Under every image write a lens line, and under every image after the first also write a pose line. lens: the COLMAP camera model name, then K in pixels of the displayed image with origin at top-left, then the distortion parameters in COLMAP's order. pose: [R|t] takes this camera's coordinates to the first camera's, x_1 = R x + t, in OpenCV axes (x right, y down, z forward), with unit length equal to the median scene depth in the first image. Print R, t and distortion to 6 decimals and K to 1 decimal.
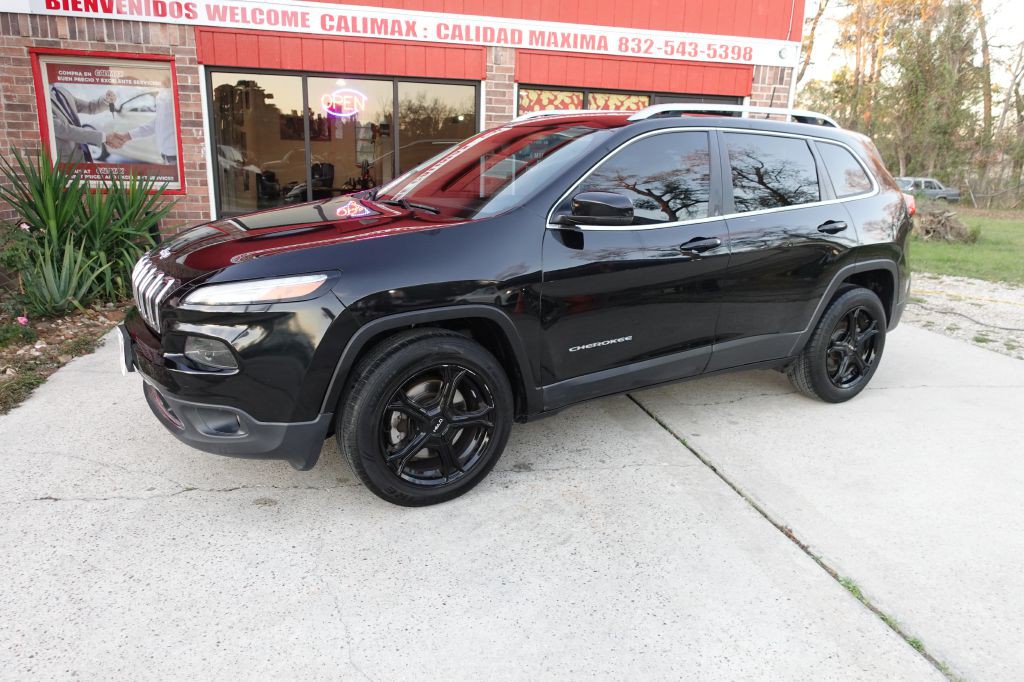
lens RADIAL K [[707.3, 0, 512.5], [0, 707.3, 341.0], [0, 0, 1]] dist [0.002005, -0.001537]
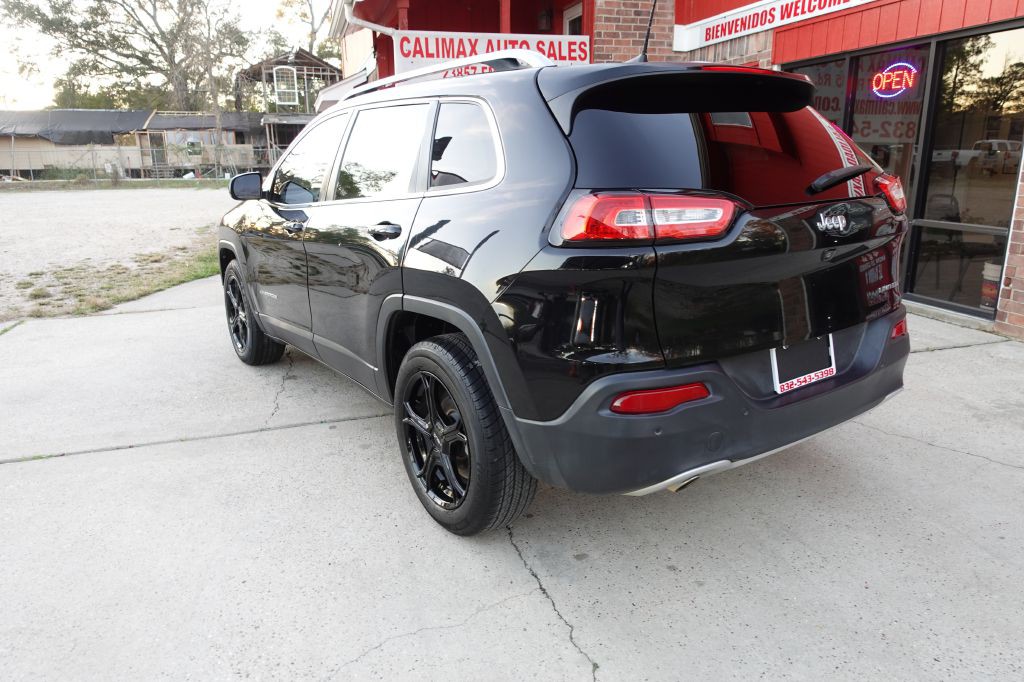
lens RADIAL K [[707.3, 0, 512.2], [0, 707.3, 340.1], [0, 0, 1]] dist [0.002005, -0.001537]
pose [[0.054187, 0.225018, -0.972847, 0.640148], [-0.232752, 0.950287, 0.206836, -0.129114], [0.971025, 0.215224, 0.103867, 0.596966]]
